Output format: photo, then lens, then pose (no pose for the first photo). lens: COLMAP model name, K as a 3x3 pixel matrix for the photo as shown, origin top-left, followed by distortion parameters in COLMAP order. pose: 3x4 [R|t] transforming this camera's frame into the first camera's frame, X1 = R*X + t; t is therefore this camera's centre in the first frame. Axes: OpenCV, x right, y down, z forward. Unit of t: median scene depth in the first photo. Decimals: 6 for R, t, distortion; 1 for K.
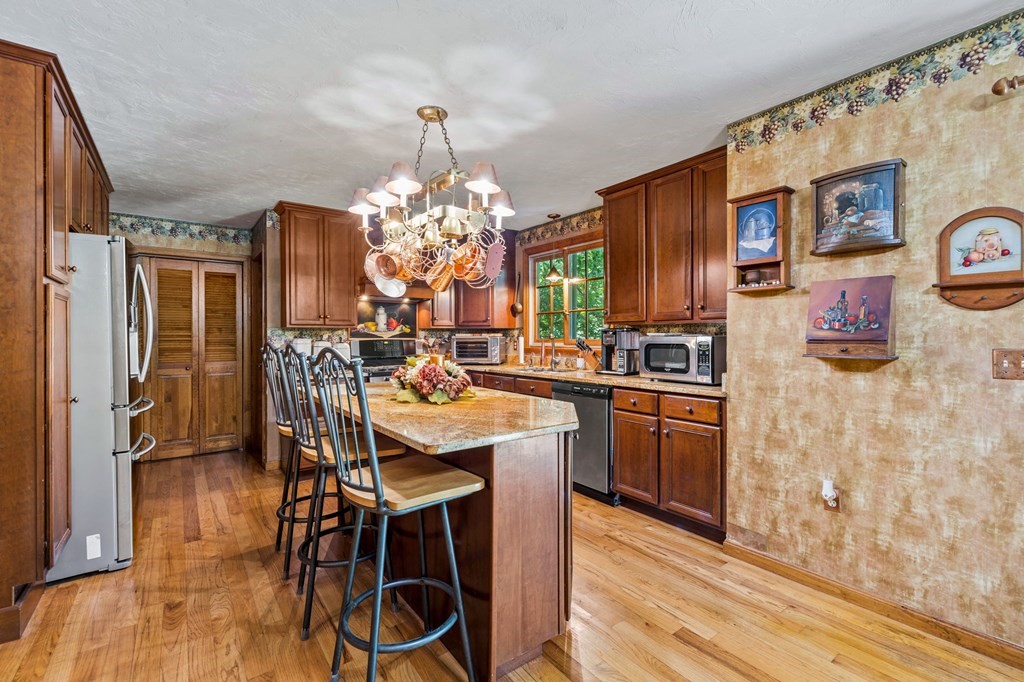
lens RADIAL K [[445.4, 0, 524.7], [0, 445.4, 338.1], [0, 0, 1]] dist [0.001084, -0.000925]
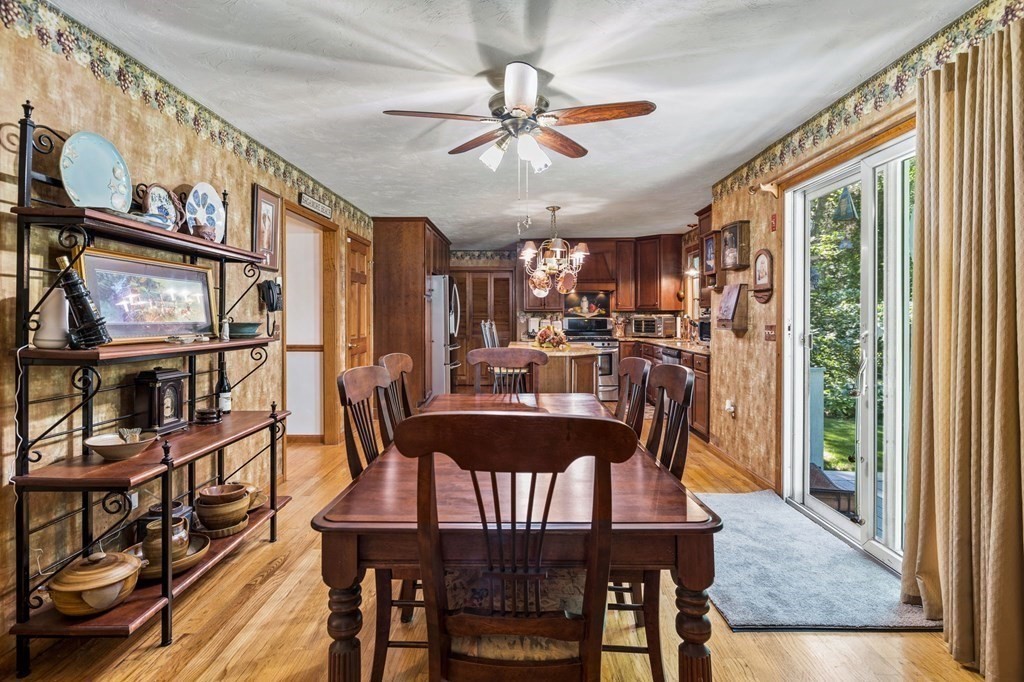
lens RADIAL K [[517.4, 0, 513.5], [0, 517.4, 318.1], [0, 0, 1]] dist [-0.005651, 0.000197]
pose [[0.779633, 0.004868, -0.626218, 1.189445], [-0.005041, 0.999986, 0.001499, 0.000563], [0.626216, 0.001988, 0.779647, -1.008571]]
